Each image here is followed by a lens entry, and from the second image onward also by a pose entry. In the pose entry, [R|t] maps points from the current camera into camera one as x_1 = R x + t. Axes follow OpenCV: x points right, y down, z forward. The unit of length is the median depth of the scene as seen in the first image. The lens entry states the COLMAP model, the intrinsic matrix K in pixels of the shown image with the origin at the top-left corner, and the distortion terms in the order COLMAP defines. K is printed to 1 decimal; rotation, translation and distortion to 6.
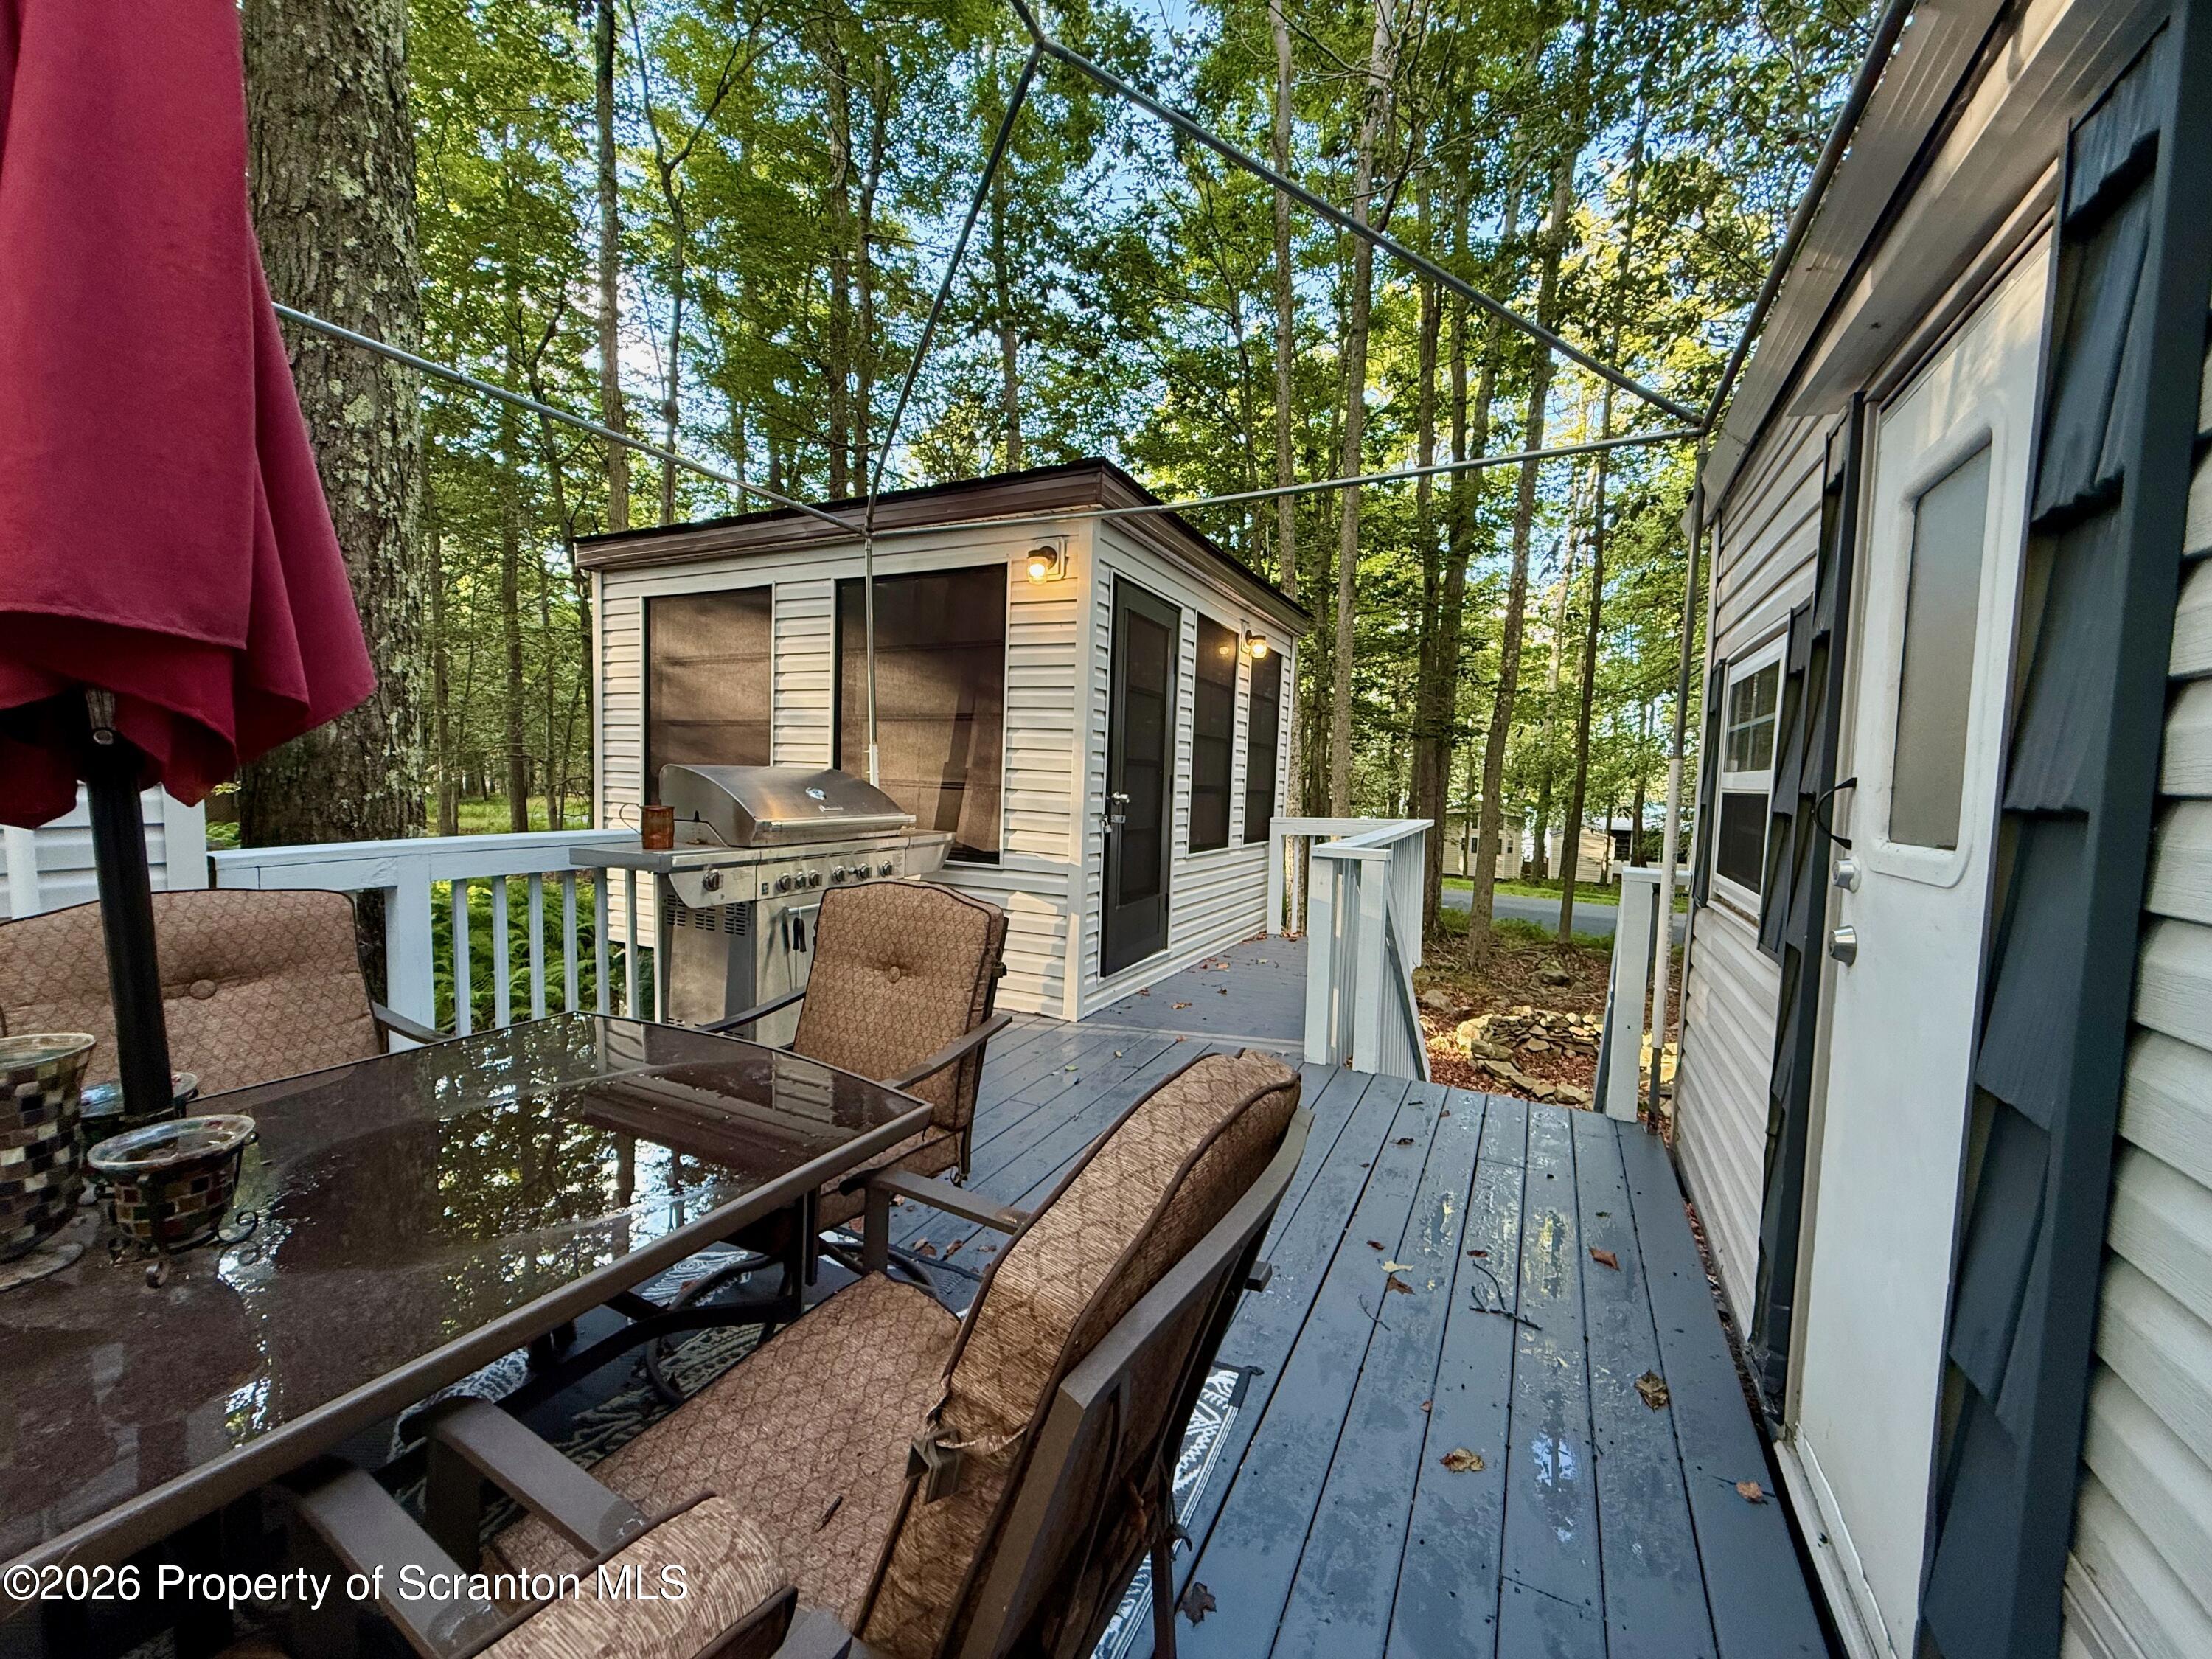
lens RADIAL K [[881.6, 0, 1095.1], [0, 881.6, 832.1], [0, 0, 1]] dist [-0.001206, -0.000180]
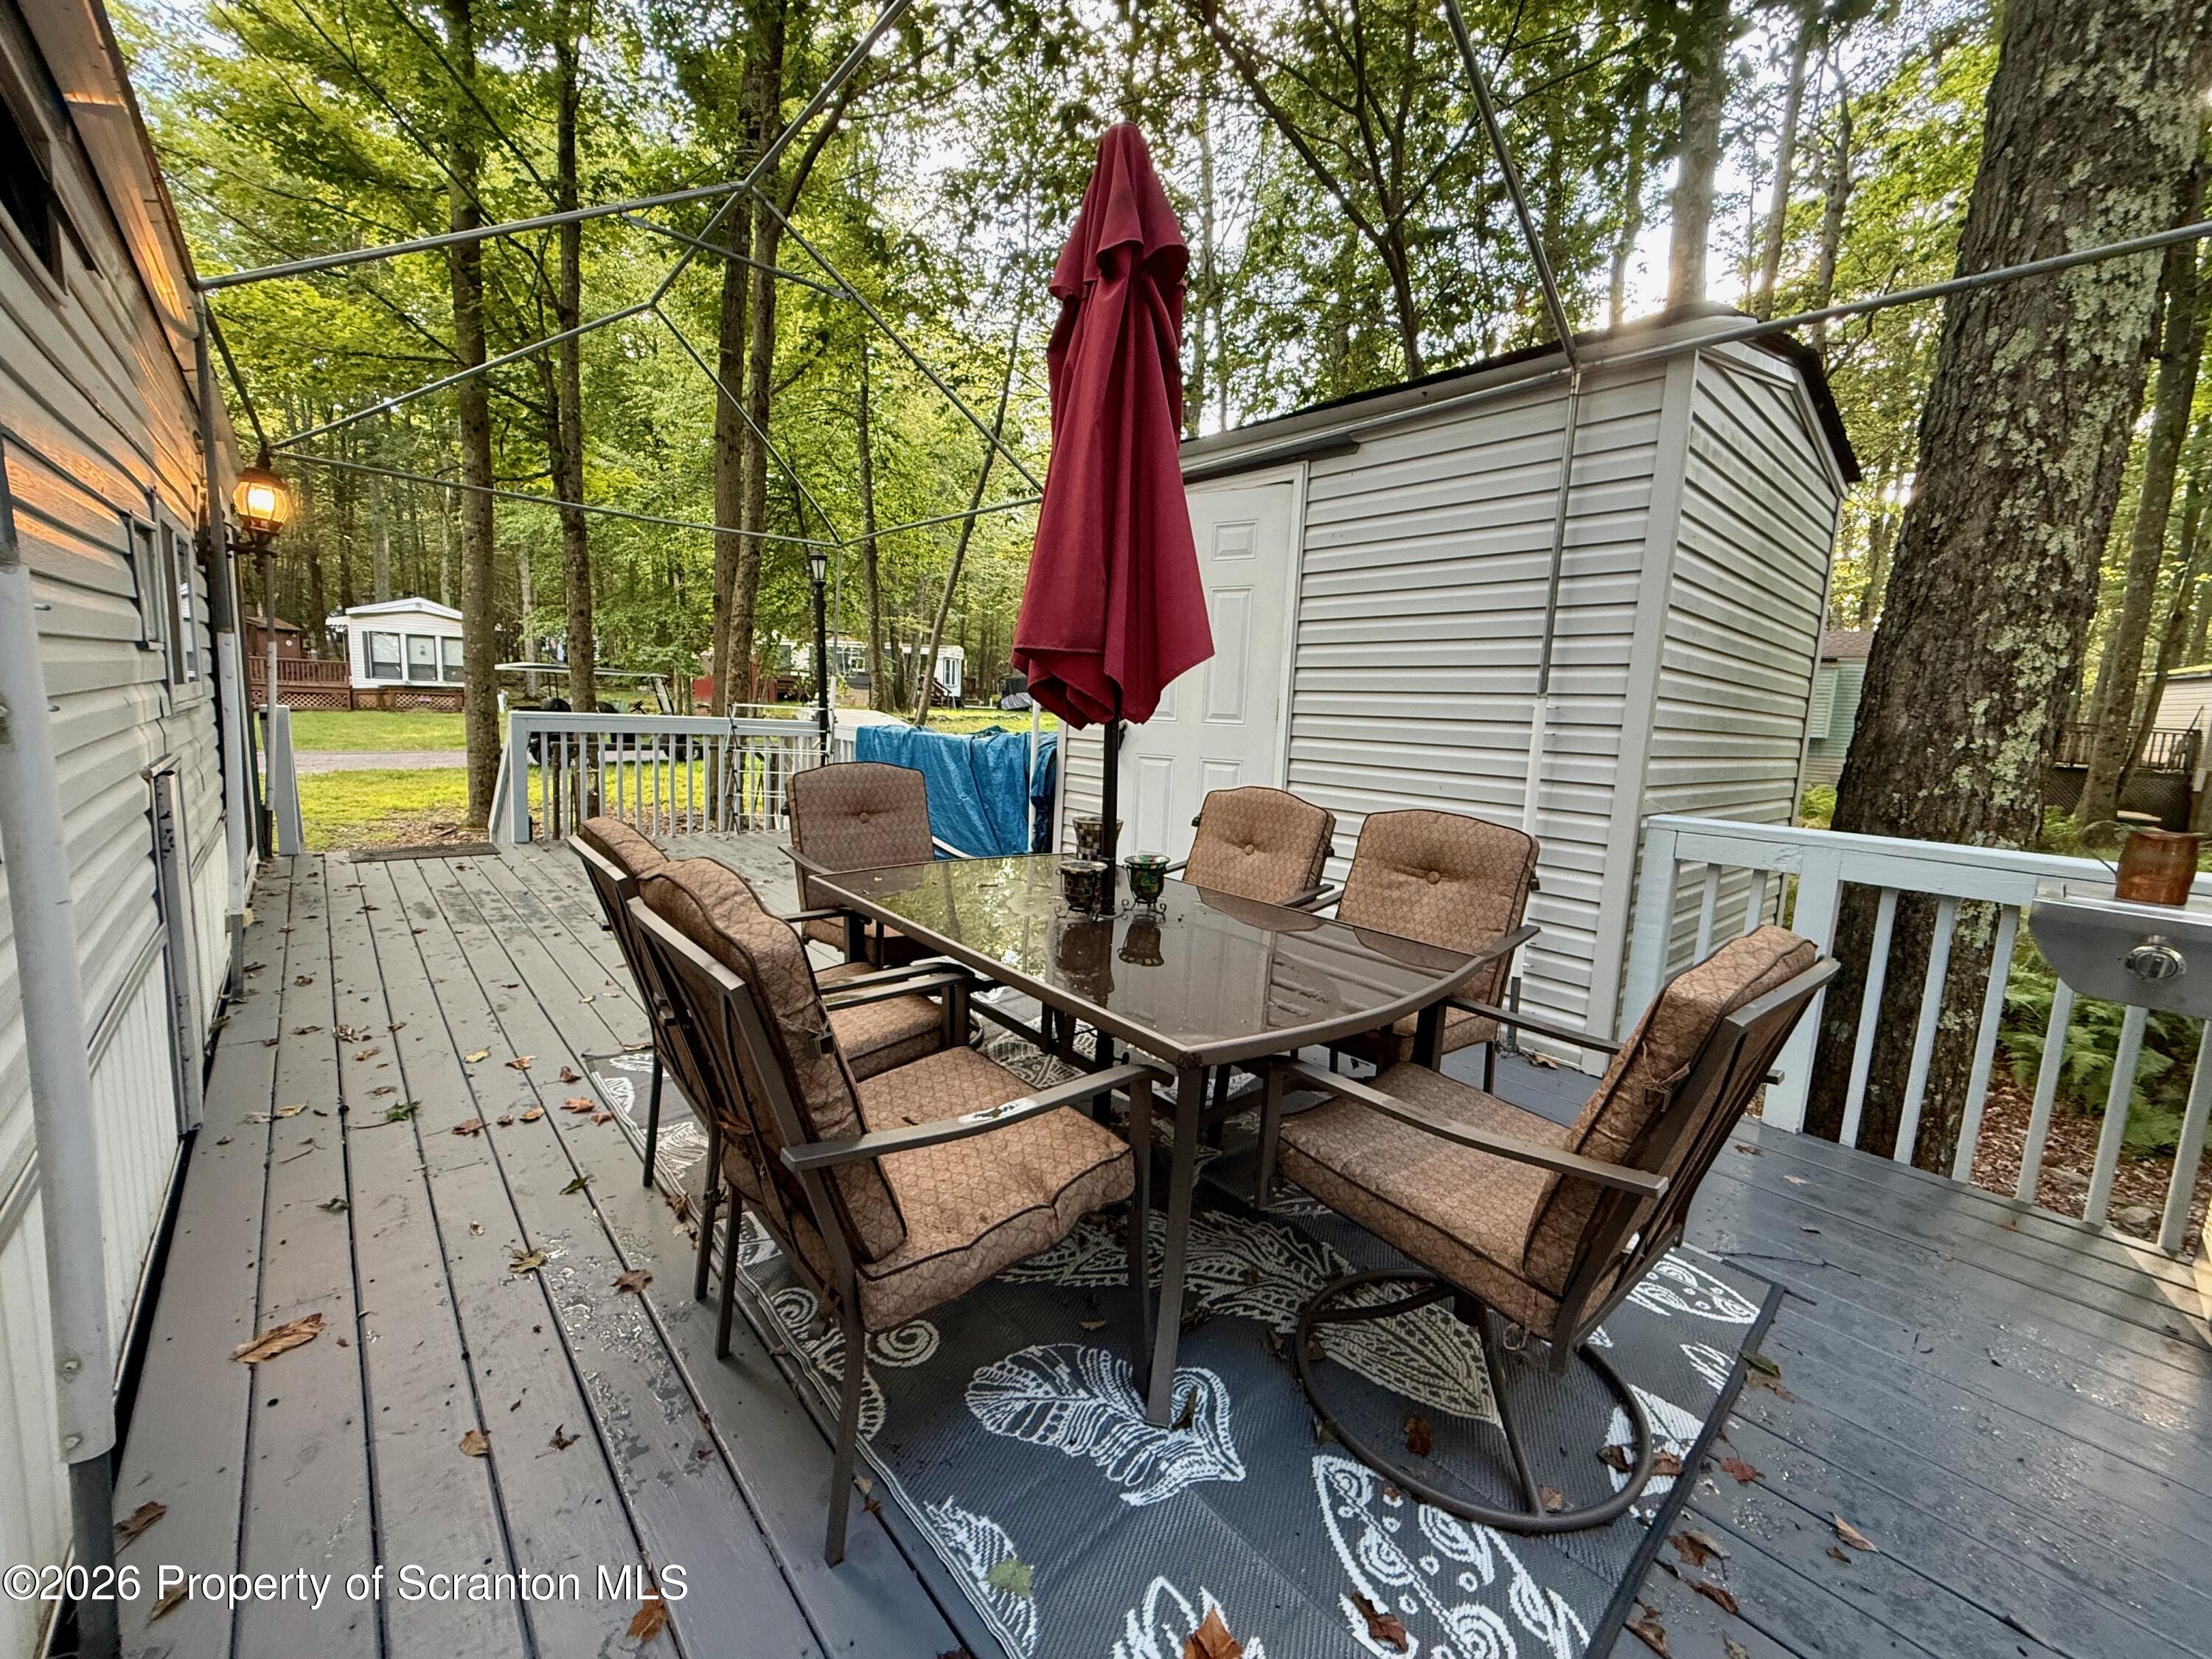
lens RADIAL K [[881.6, 0, 1102.9], [0, 881.6, 824.9], [0, 0, 1]] dist [-0.001206, -0.000180]
pose [[-0.359943, 0.084337, -0.929155, 0.316976], [-0.125925, 0.982401, 0.137951, -0.025857], [0.924437, 0.166659, -0.342989, 0.524292]]
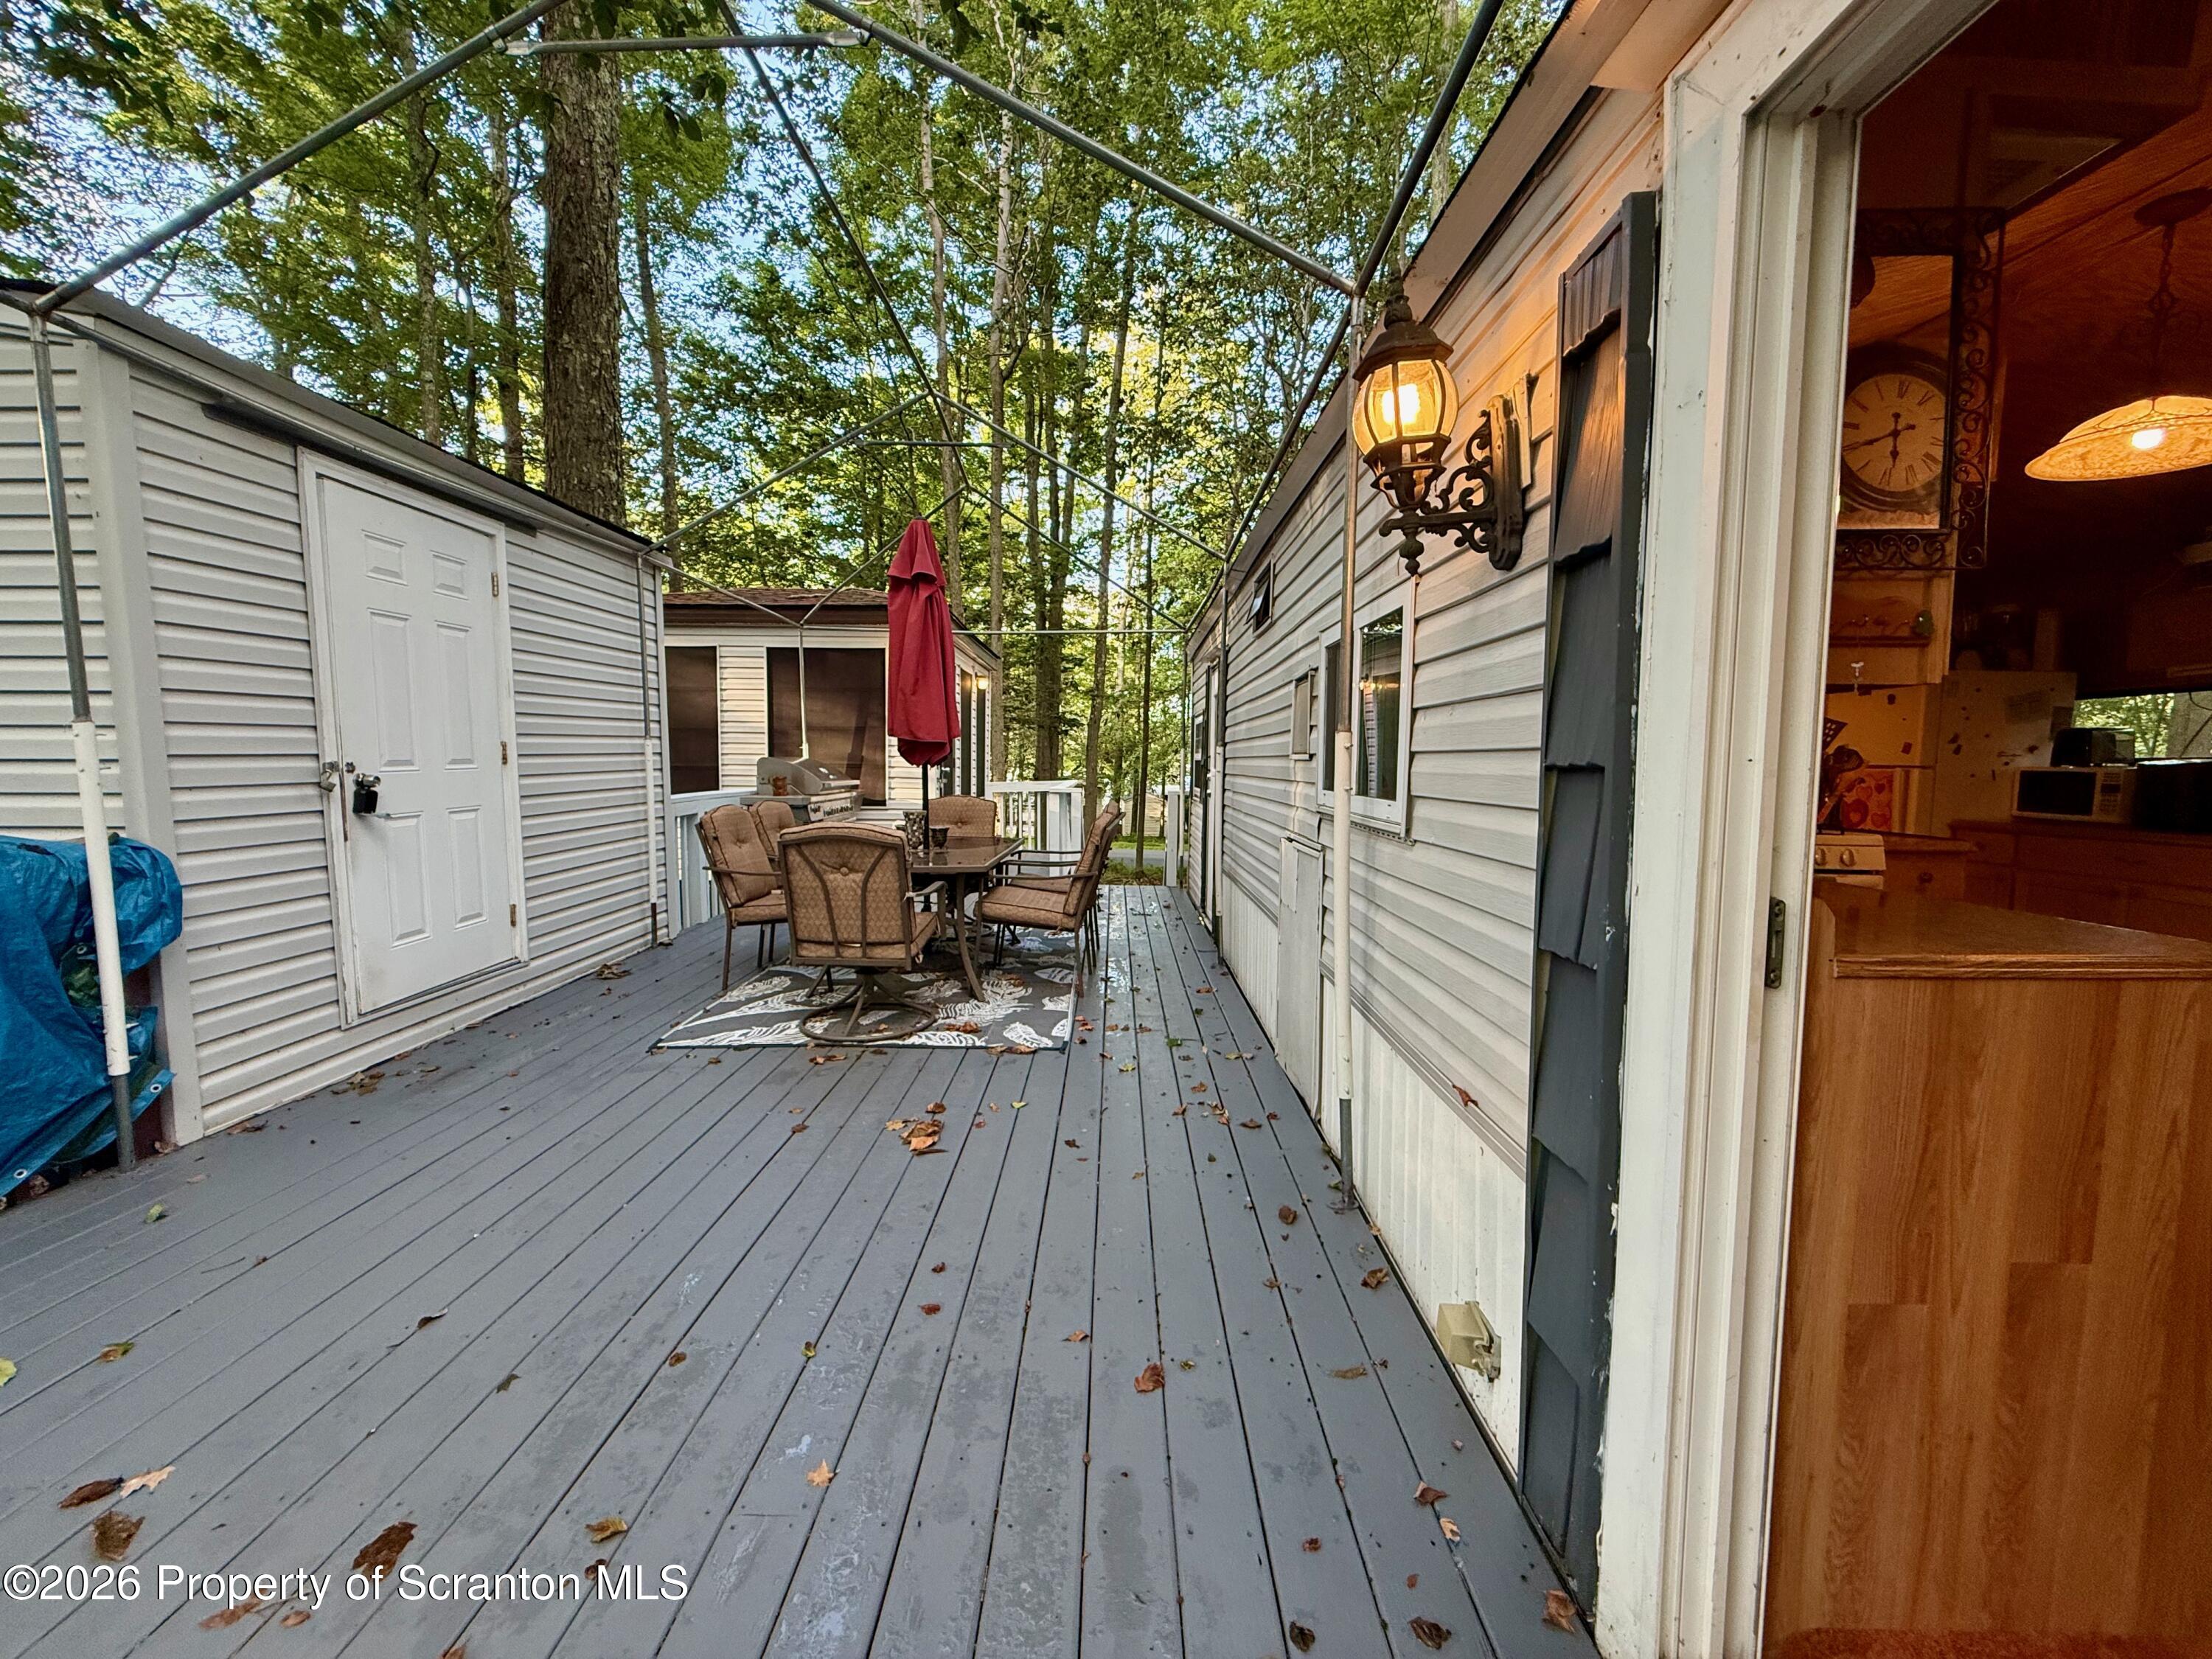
lens RADIAL K [[881.6, 0, 1107.2], [0, 881.6, 830.6], [0, 0, 1]] dist [-0.001206, -0.000180]
pose [[0.893920, -0.055070, 0.444831, -0.451761], [0.046009, 0.998455, 0.031151, 0.043830], [-0.445859, -0.007380, 0.895073, -0.777885]]
